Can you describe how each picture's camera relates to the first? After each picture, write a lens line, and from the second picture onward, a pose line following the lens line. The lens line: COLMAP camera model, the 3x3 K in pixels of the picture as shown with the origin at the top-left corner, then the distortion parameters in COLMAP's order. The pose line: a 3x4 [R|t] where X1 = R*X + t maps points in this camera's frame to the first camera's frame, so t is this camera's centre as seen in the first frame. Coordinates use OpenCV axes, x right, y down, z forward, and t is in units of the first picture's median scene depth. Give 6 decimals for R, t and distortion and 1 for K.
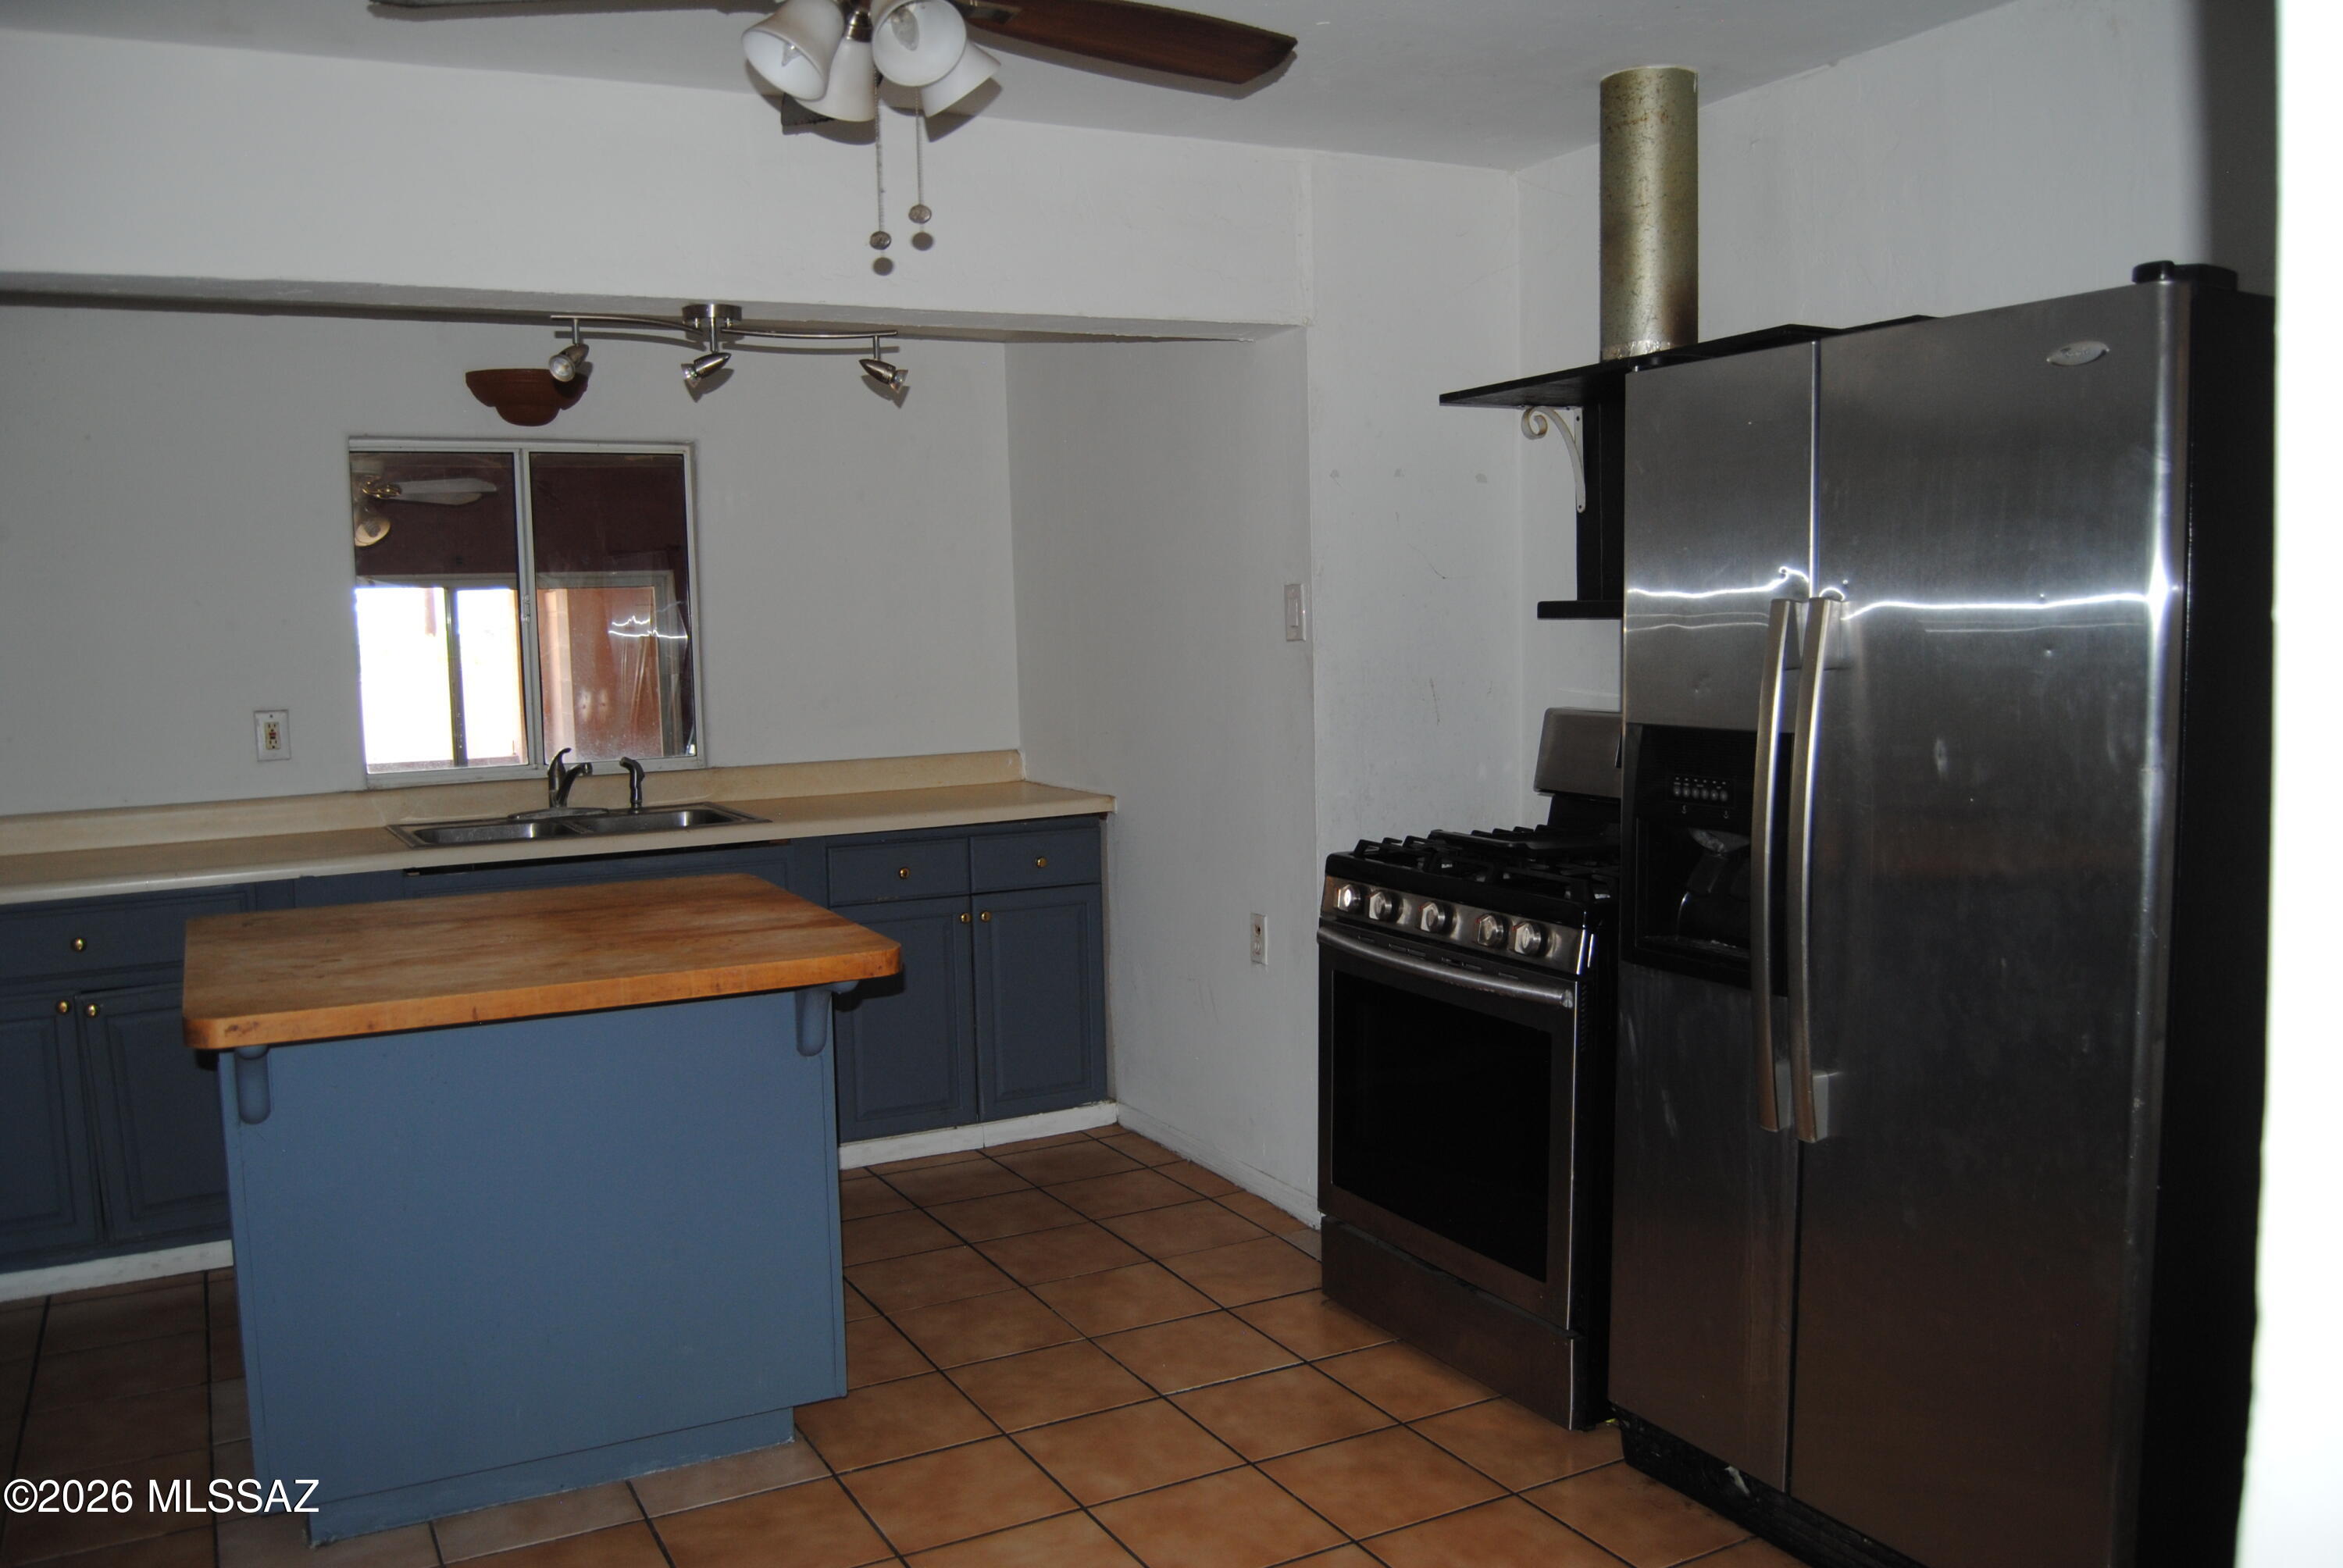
lens RADIAL K [[1854.7, 0, 1176.7], [0, 1854.7, 785.0], [0, 0, 1]] dist [-0.054375, 0.001849]
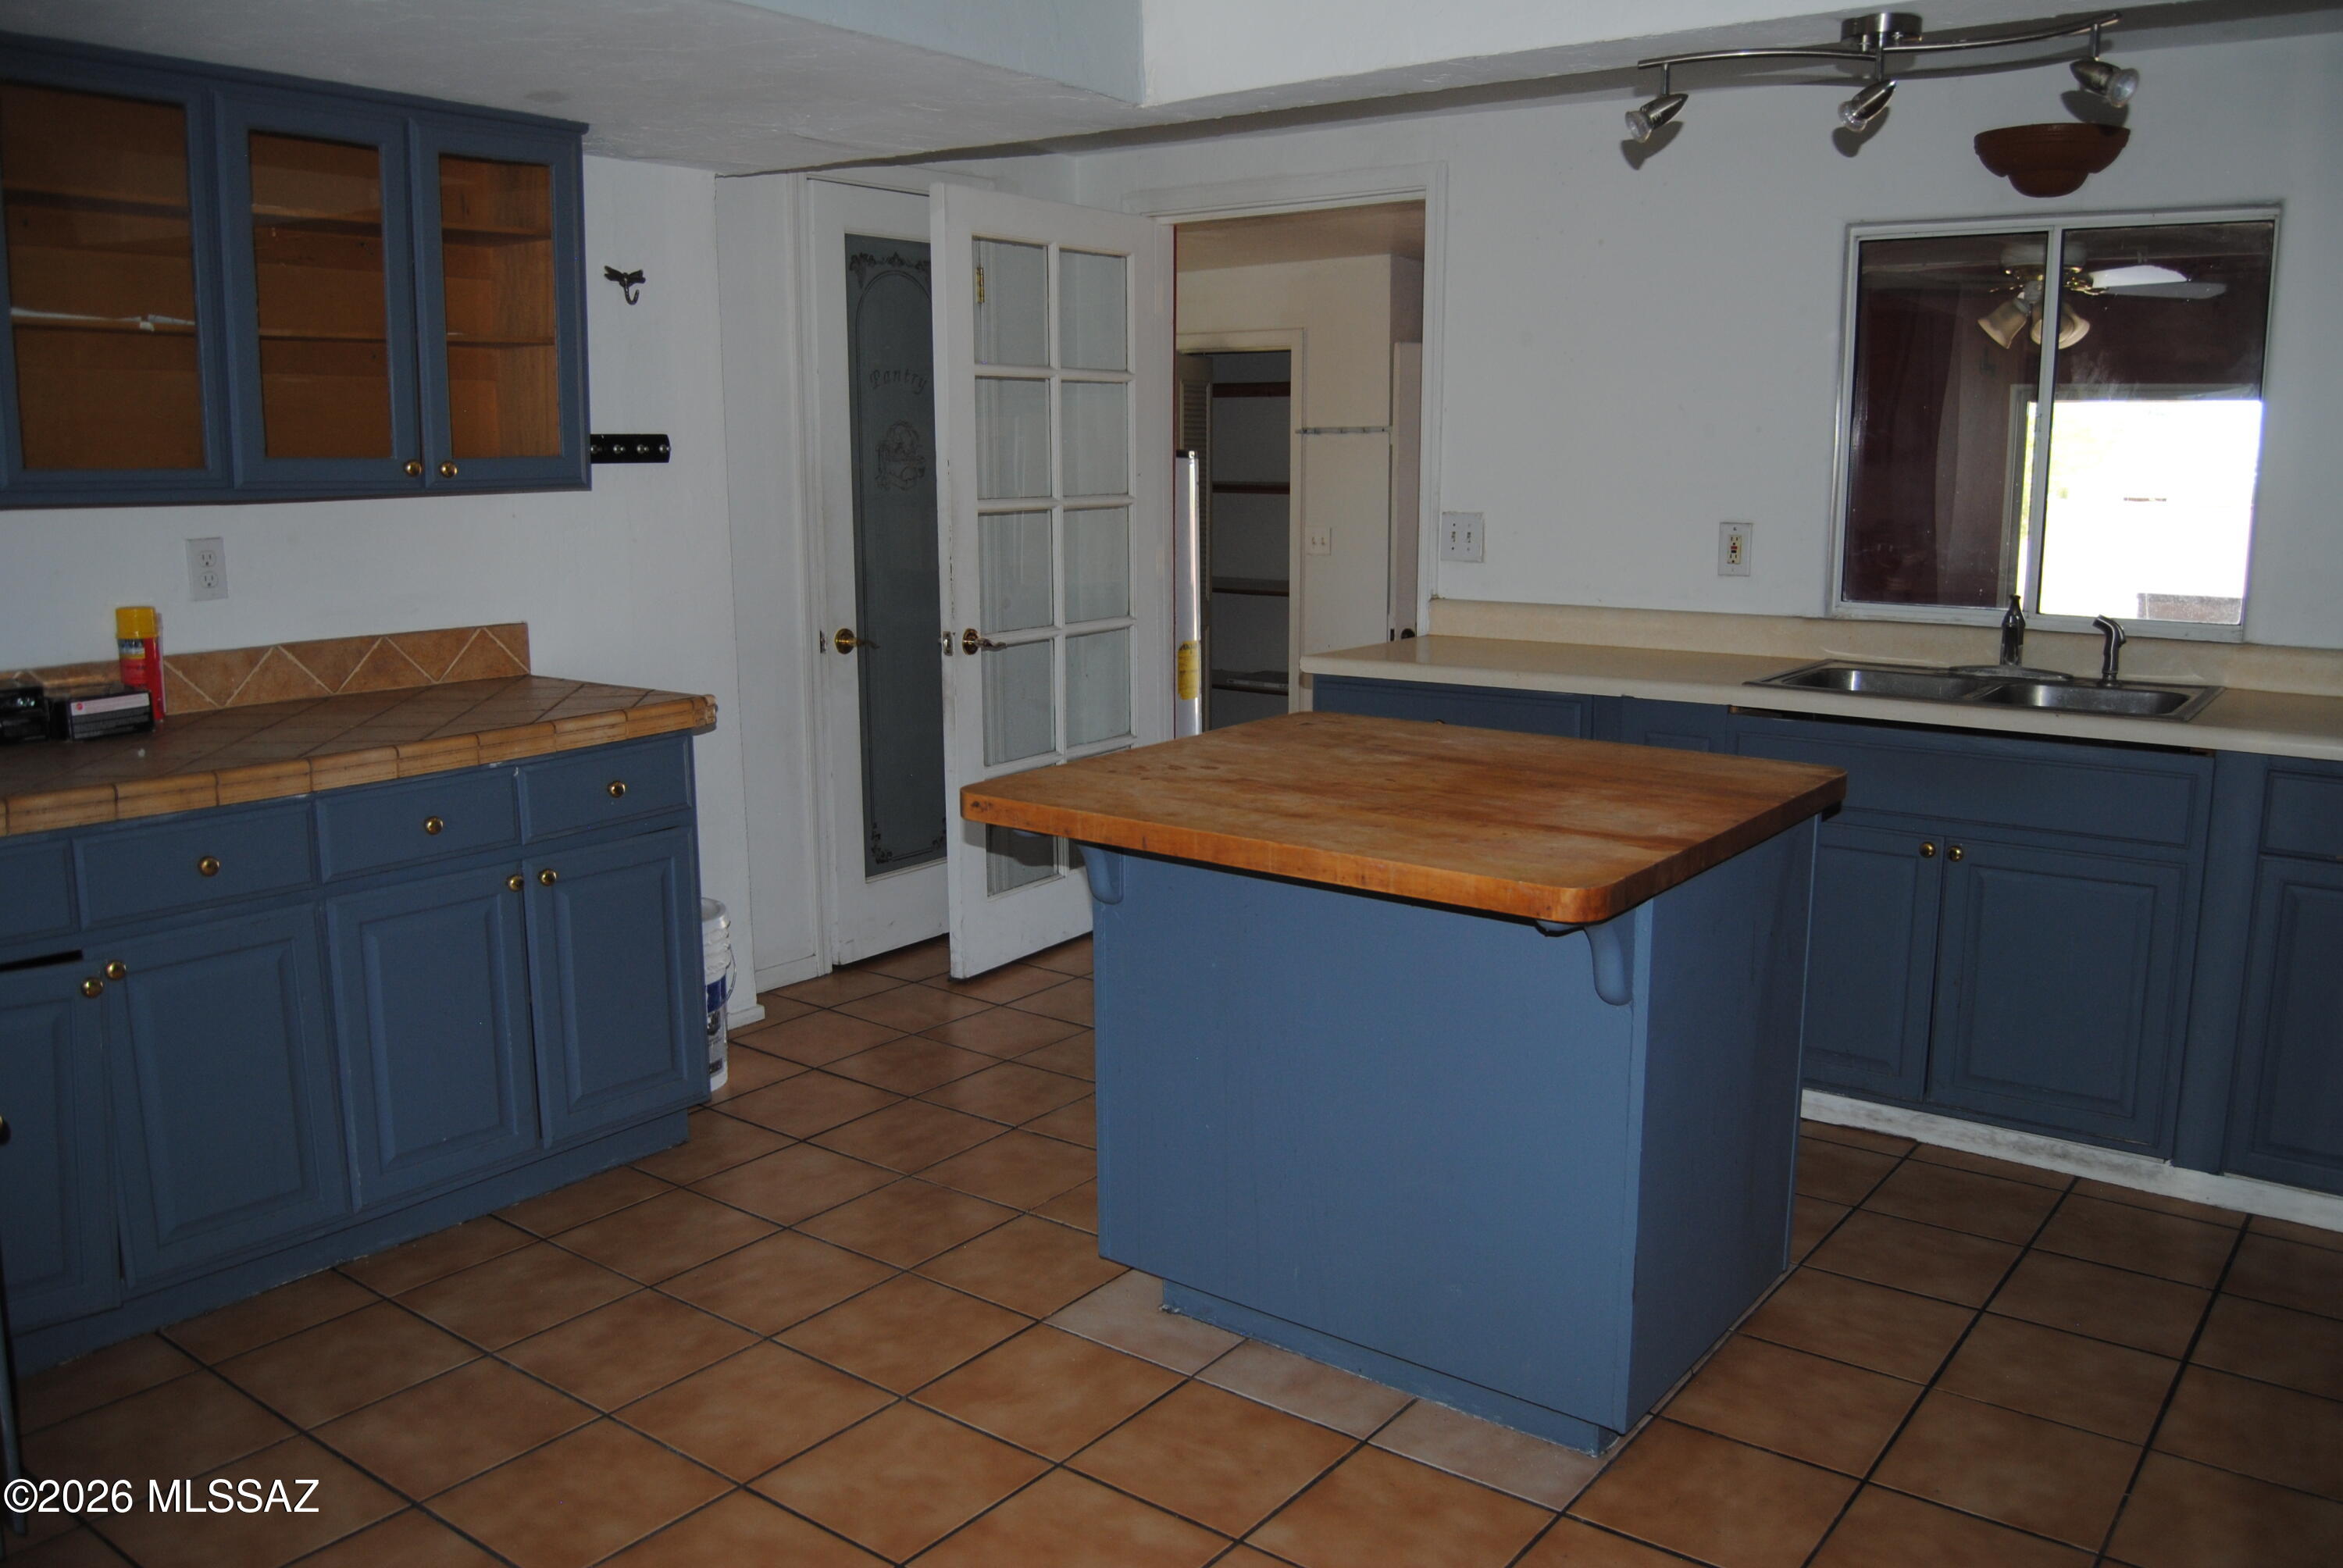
lens RADIAL K [[1854.7, 0, 1177.2], [0, 1854.7, 780.4], [0, 0, 1]] dist [-0.054375, 0.001849]
pose [[0.430452, 0.186091, -0.883222, 0.254614], [-0.097067, 0.982385, 0.159677, -0.034148], [0.897379, 0.016999, 0.440933, 0.316486]]
